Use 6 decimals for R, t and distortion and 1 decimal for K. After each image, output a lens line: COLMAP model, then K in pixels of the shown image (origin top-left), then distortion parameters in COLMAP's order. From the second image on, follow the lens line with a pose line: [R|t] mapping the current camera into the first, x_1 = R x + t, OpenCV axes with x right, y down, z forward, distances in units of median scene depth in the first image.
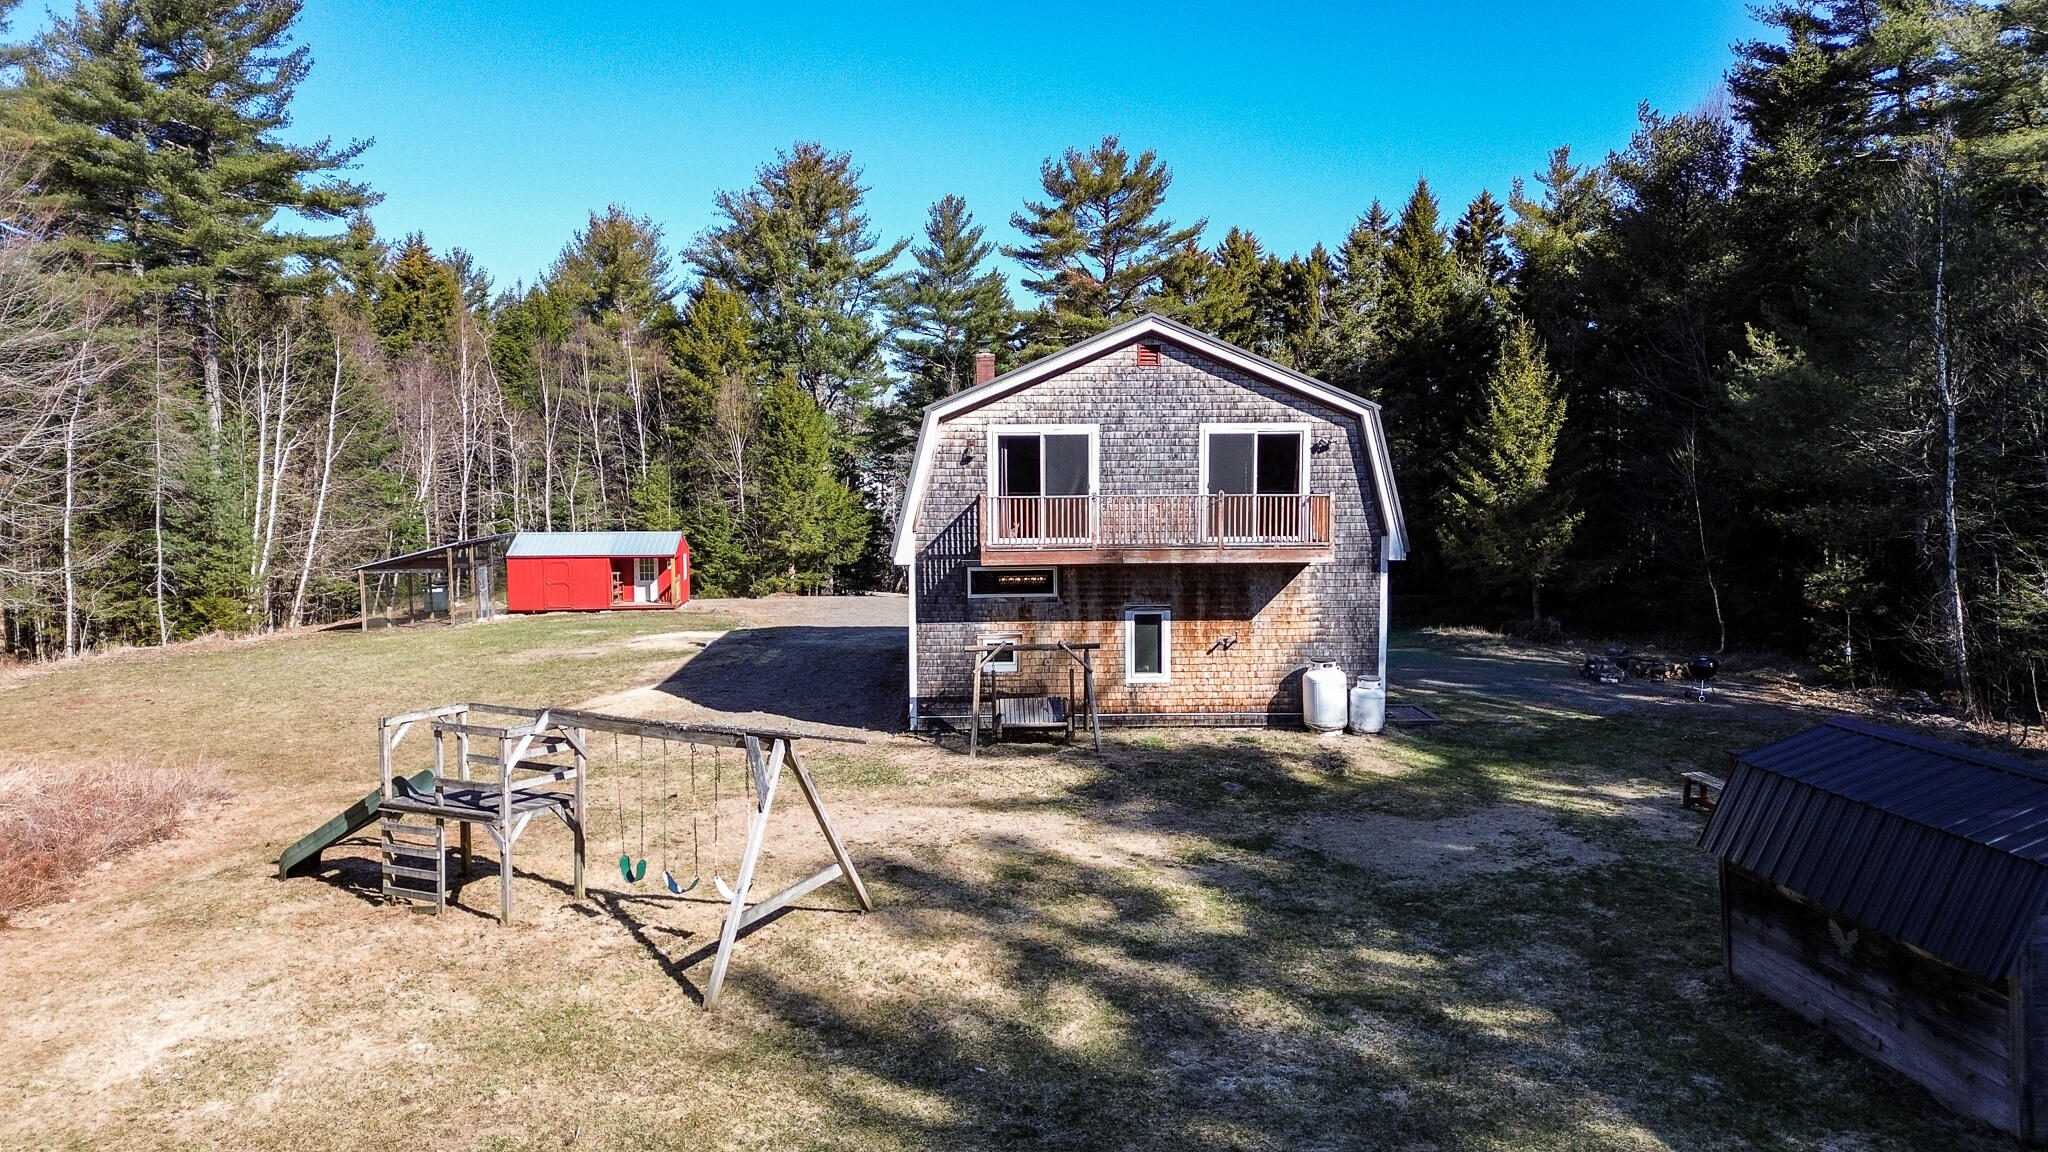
lens RADIAL K [[1447.8, 0, 1023.4], [0, 1447.8, 588.2], [0, 0, 1]] dist [0.081487, -0.082138]
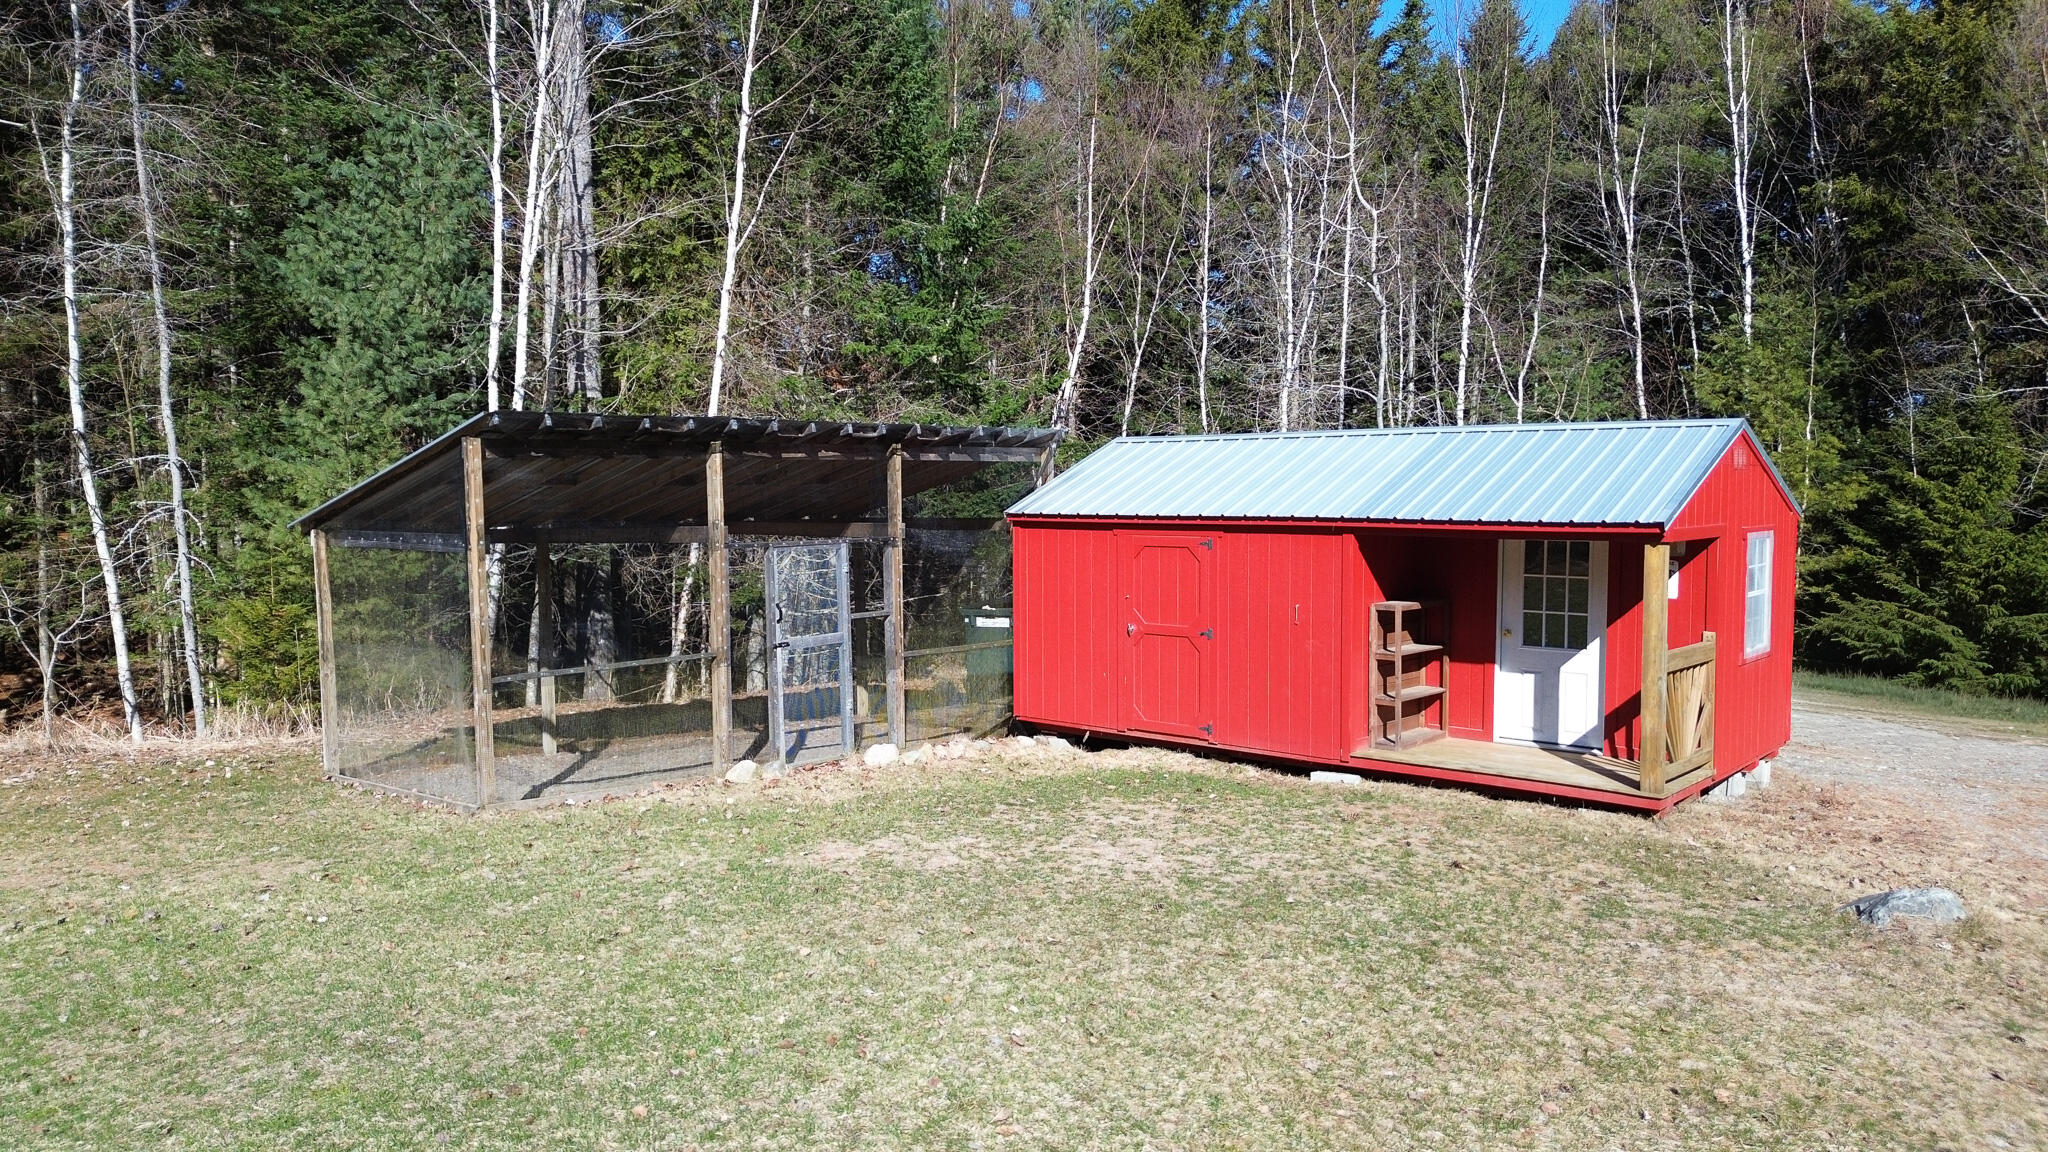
lens RADIAL K [[1447.8, 0, 1023.4], [0, 1447.8, 588.2], [0, 0, 1]] dist [0.081487, -0.082138]
pose [[0.709671, 0.055527, -0.702342, -0.162944], [-0.064591, 0.997819, 0.013622, -0.011490], [0.701566, 0.035698, 0.711710, 0.786084]]
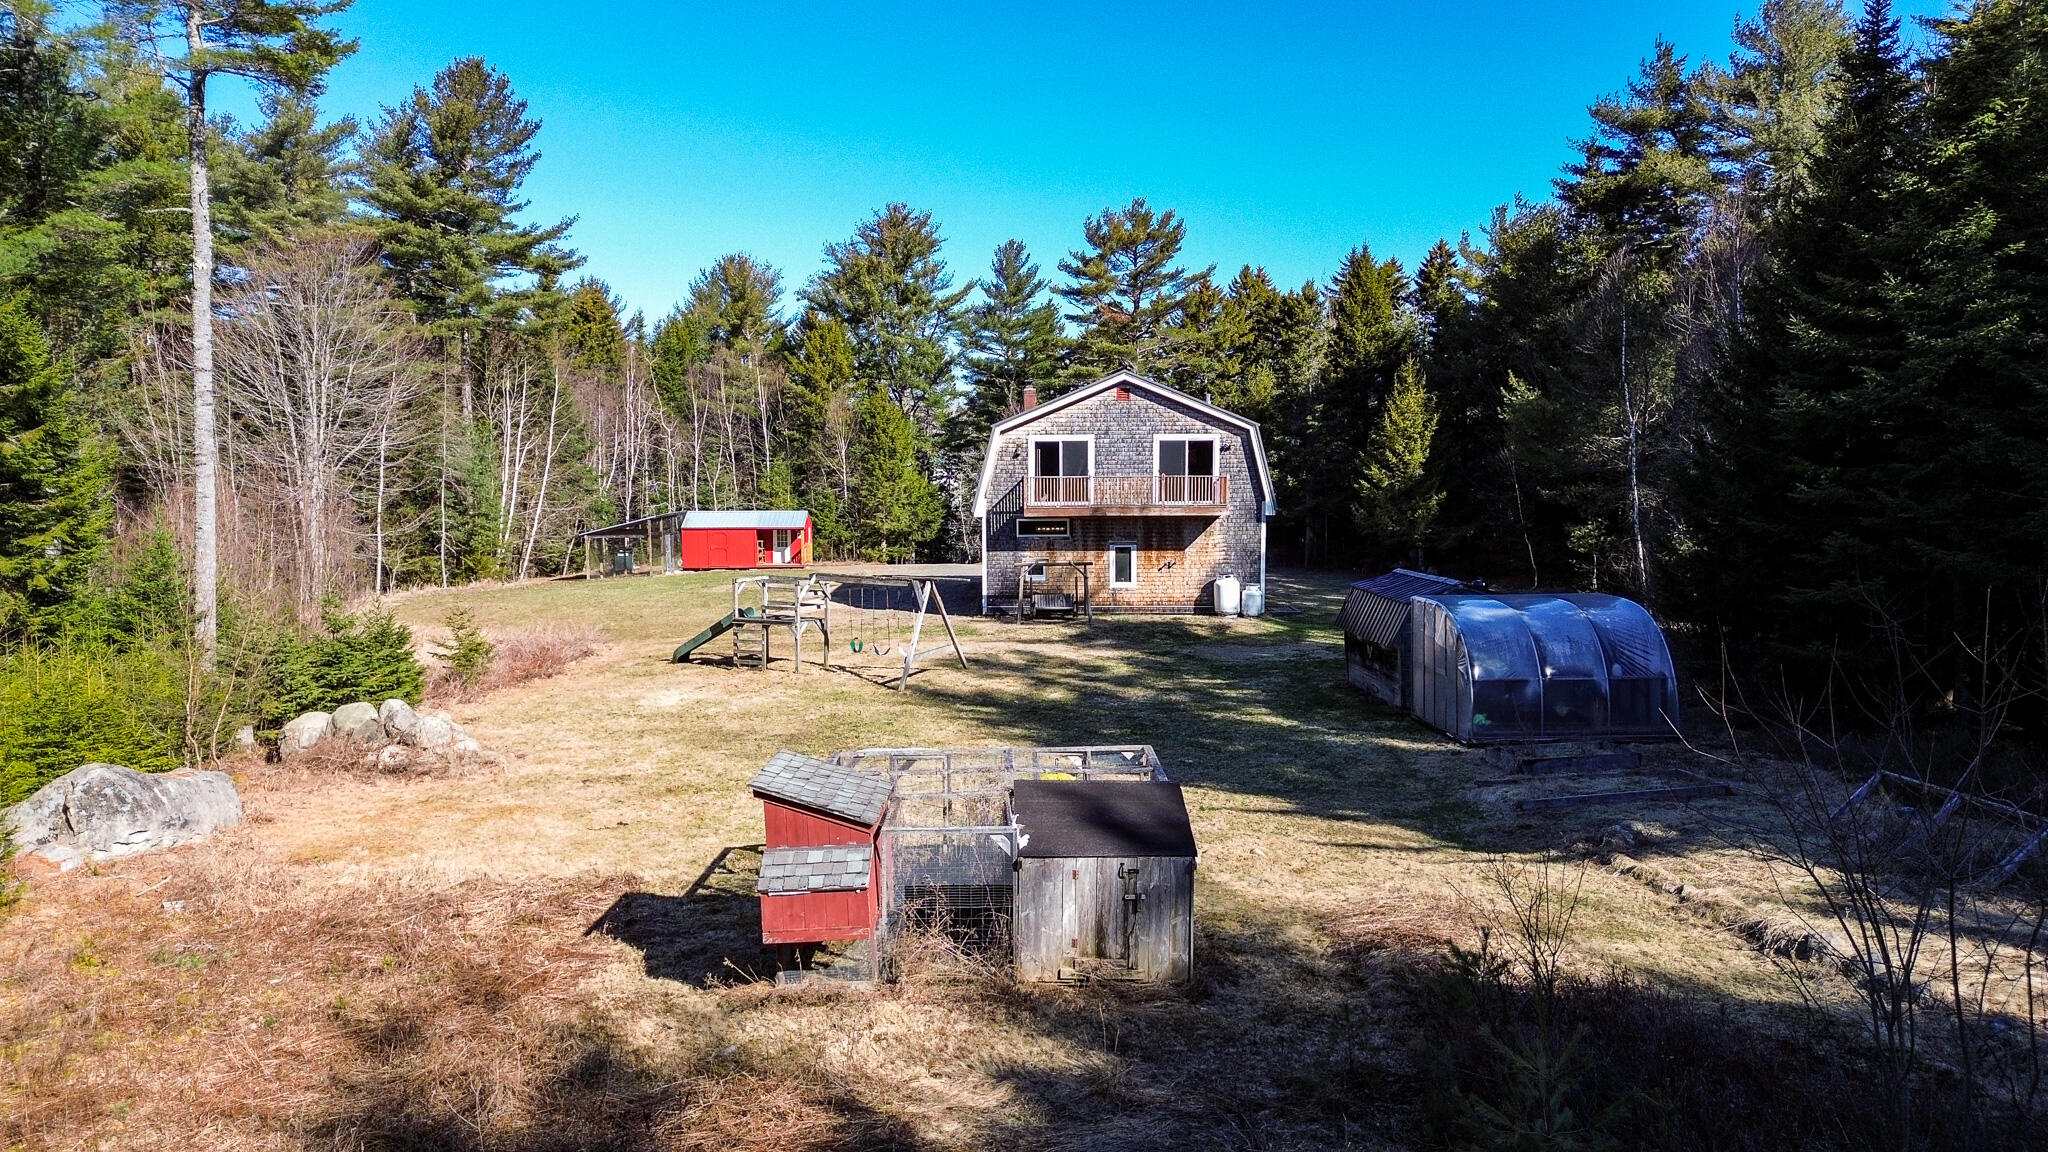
lens RADIAL K [[1443.5, 0, 1024.0], [0, 1443.5, 576.0], [0, 0, 1]] dist [0.136962, -0.173643]
pose [[0.999115, 0.003822, -0.041891, 0.019002], [-0.004118, 0.999967, -0.006977, 0.029479], [0.041863, 0.007143, 0.999098, -0.317626]]
